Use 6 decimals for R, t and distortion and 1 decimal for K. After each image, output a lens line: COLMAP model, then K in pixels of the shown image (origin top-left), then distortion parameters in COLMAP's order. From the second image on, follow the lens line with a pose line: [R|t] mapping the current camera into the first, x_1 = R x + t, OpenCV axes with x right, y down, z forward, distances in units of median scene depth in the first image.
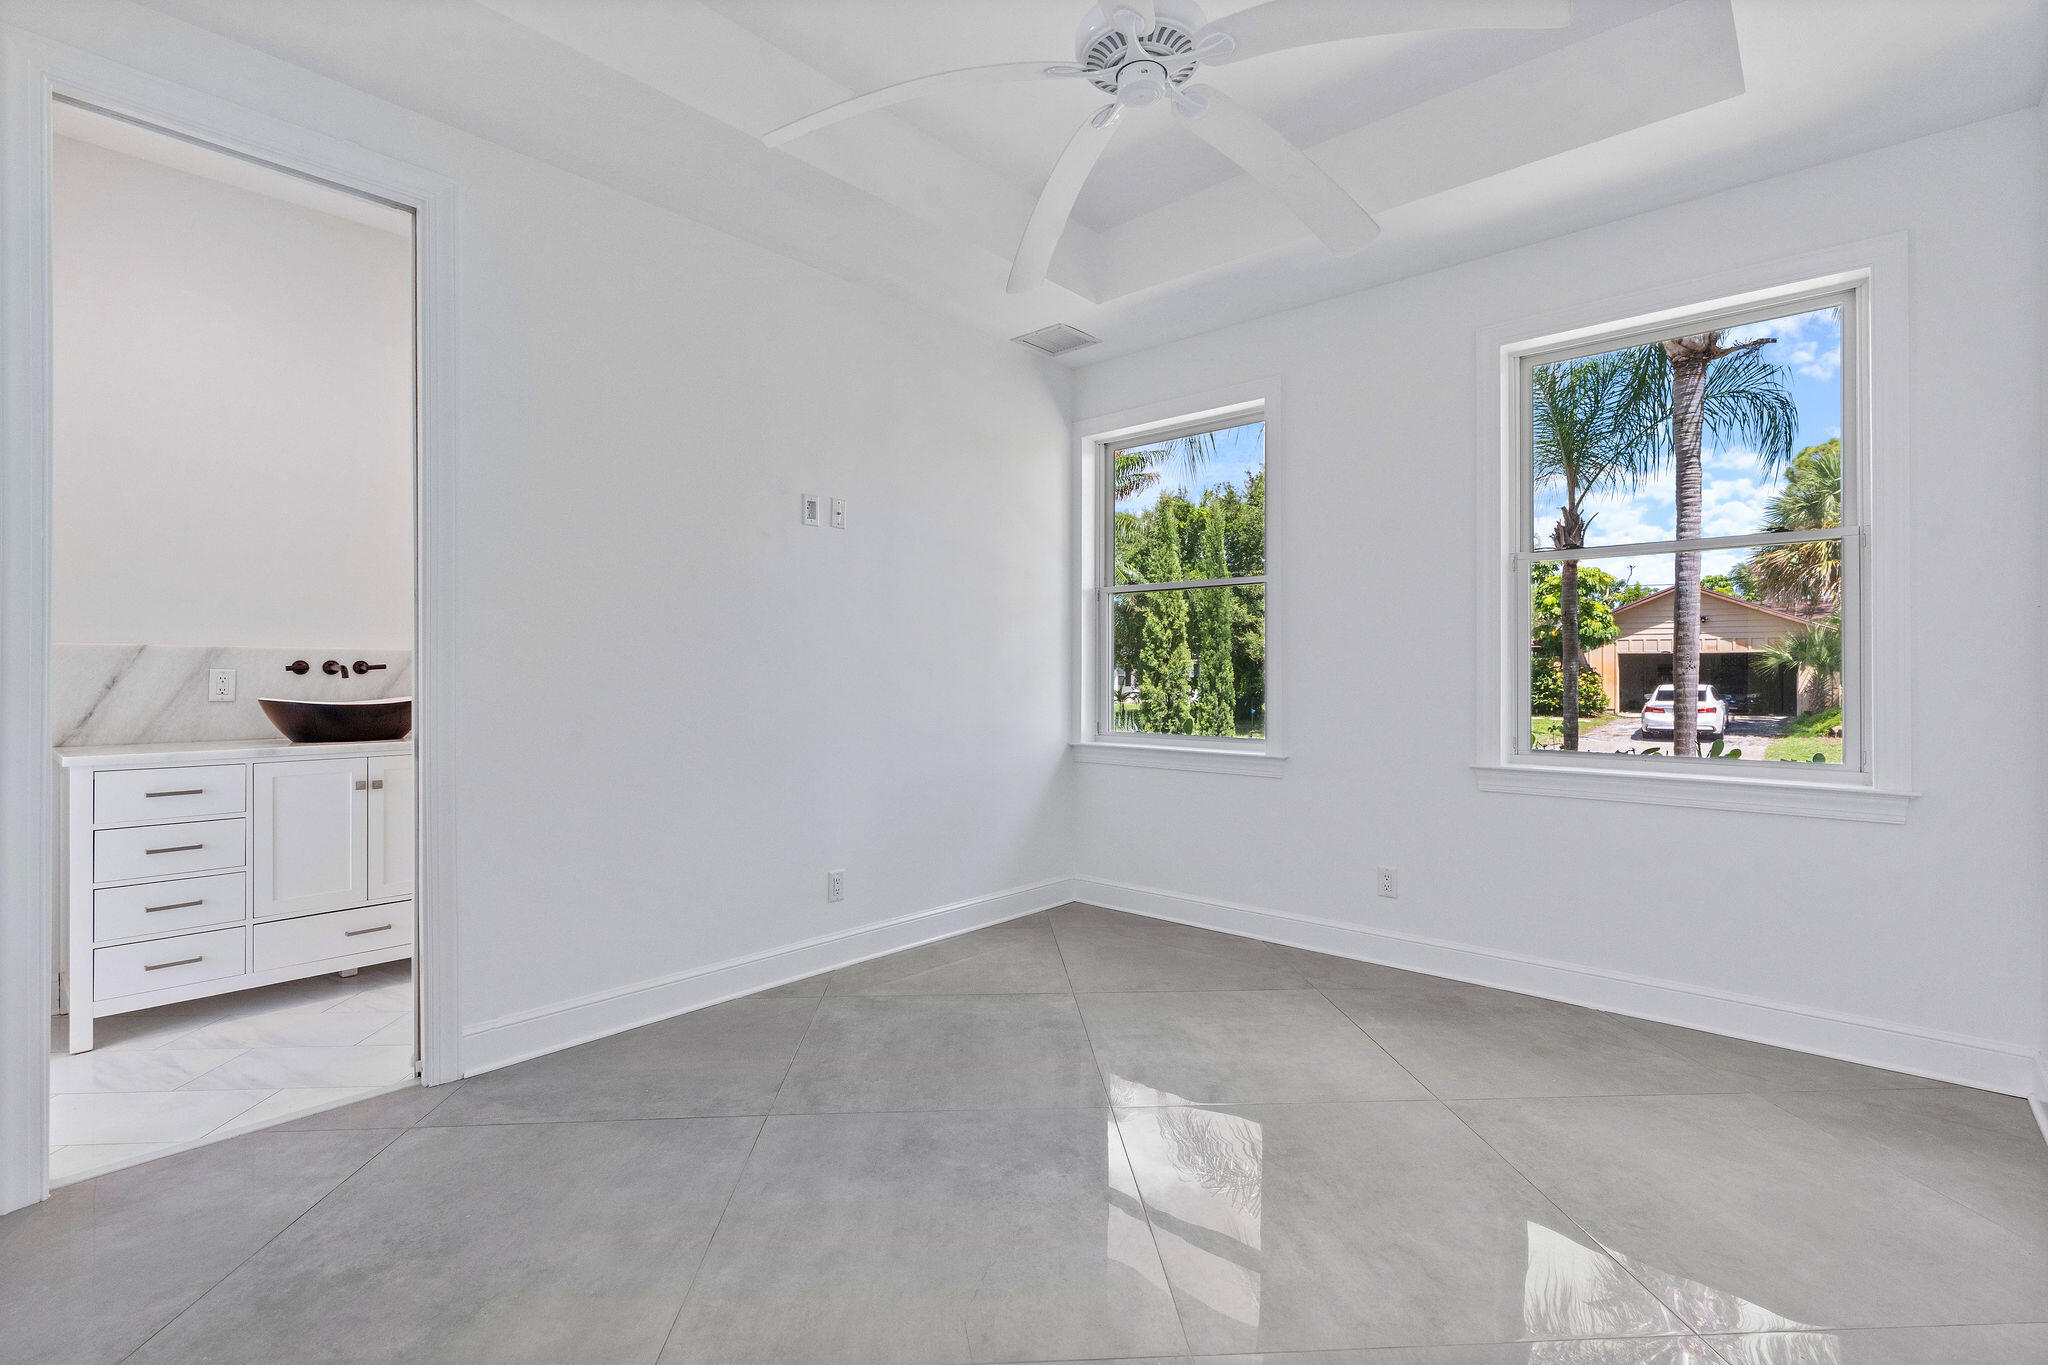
lens RADIAL K [[942.9, 0, 1023.3], [0, 942.9, 668.9], [0, 0, 1]] dist [-0.006118, 0.003205]
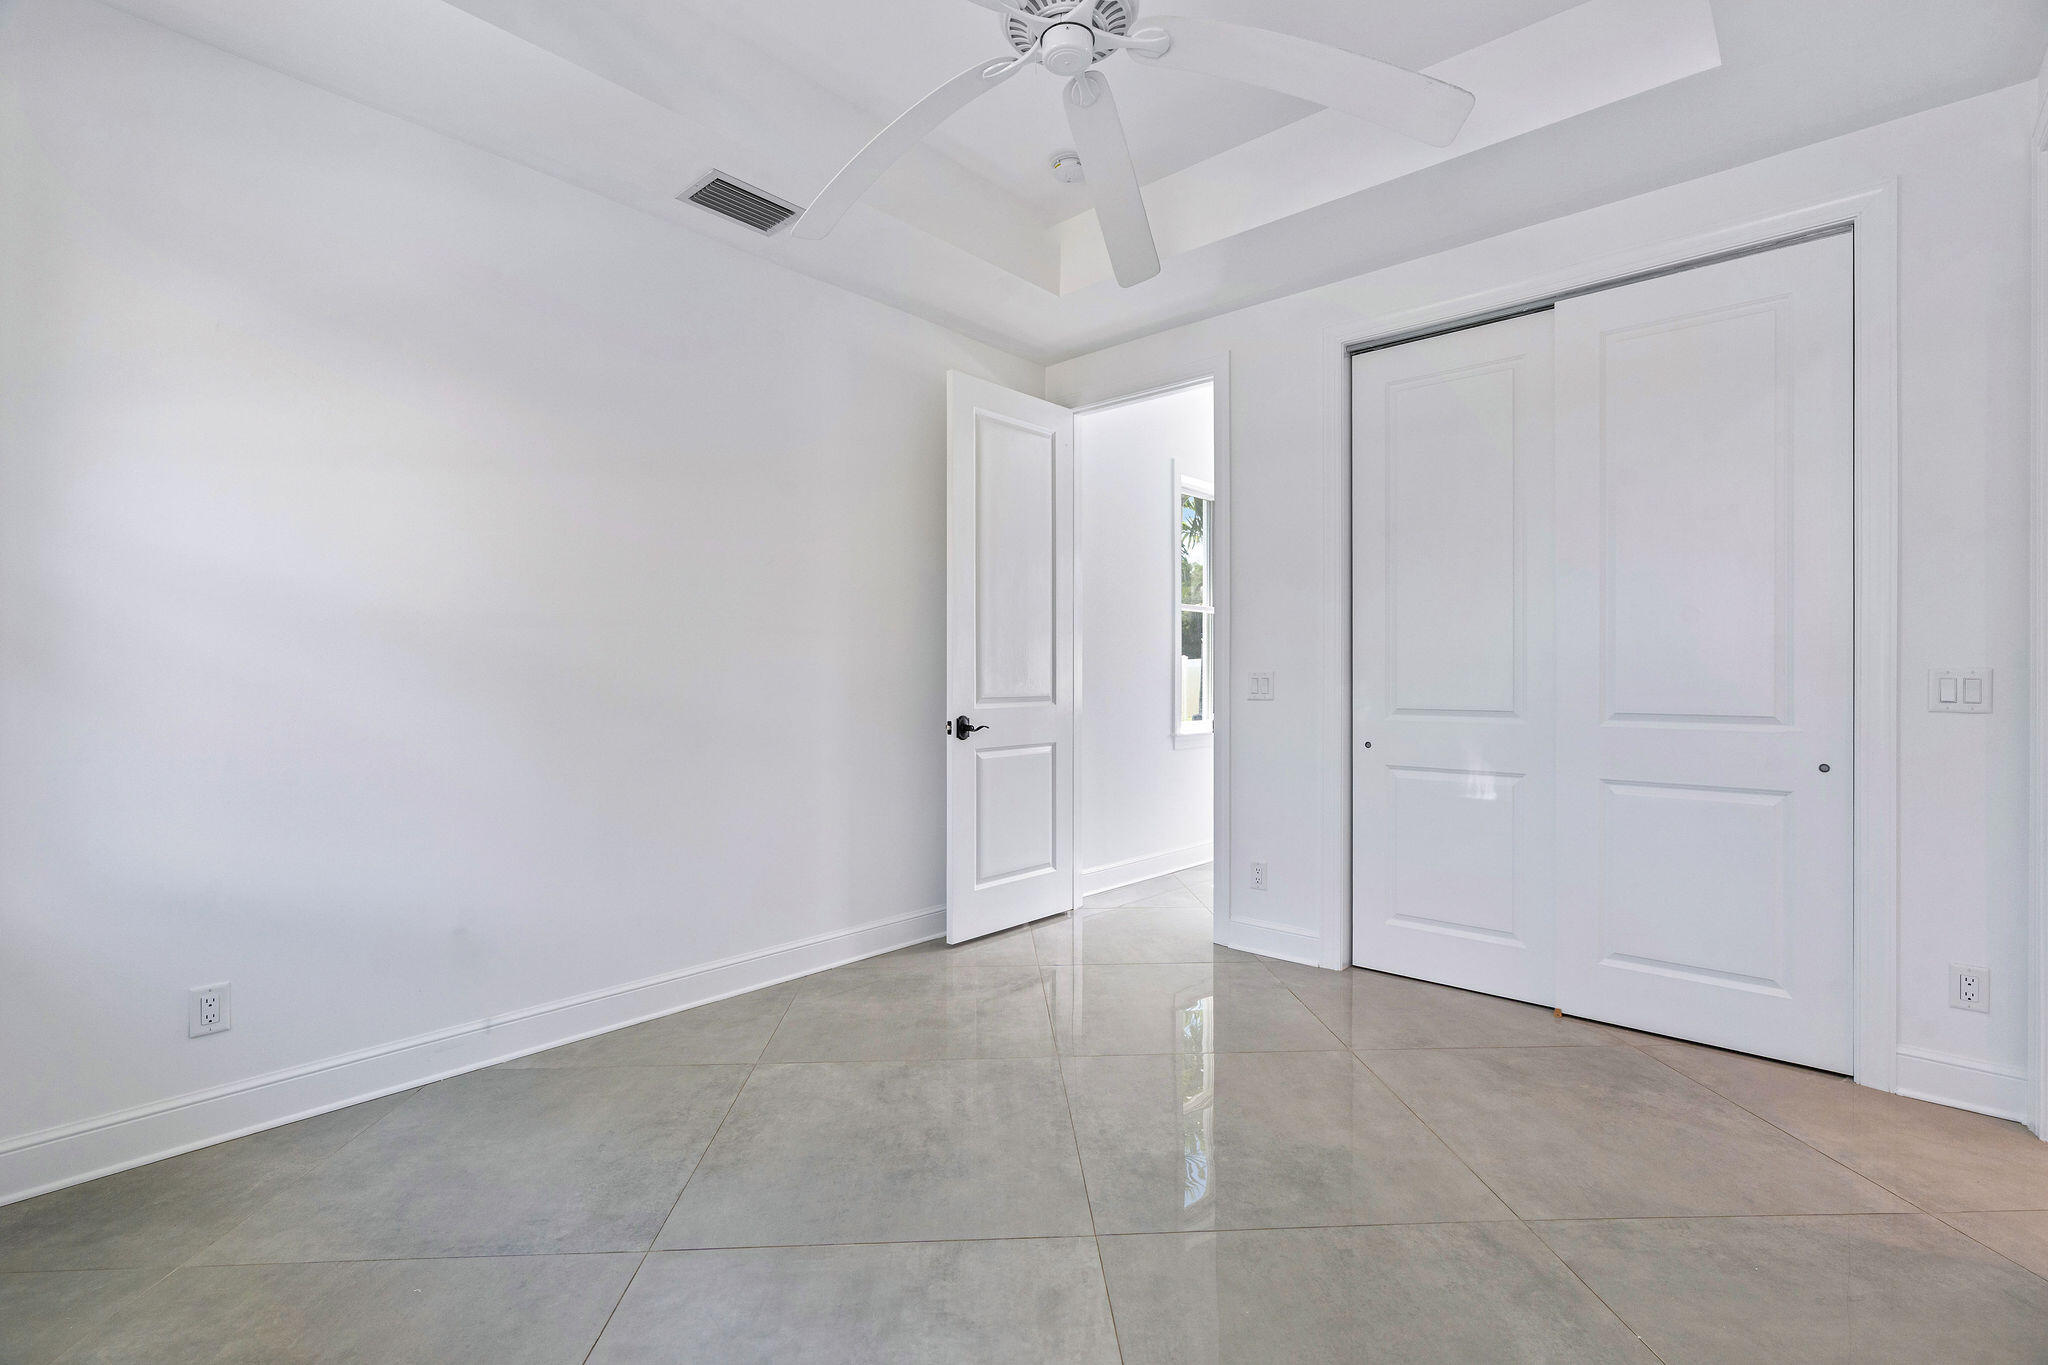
lens RADIAL K [[942.9, 0, 1024.0], [0, 942.9, 684.0], [0, 0, 1]] dist [-0.006118, 0.003205]
pose [[-0.999970, -0.003411, 0.006899, 0.146472], [-0.003373, 0.999979, 0.005516, 0.009869], [-0.006918, 0.005492, -0.999961, 1.740111]]
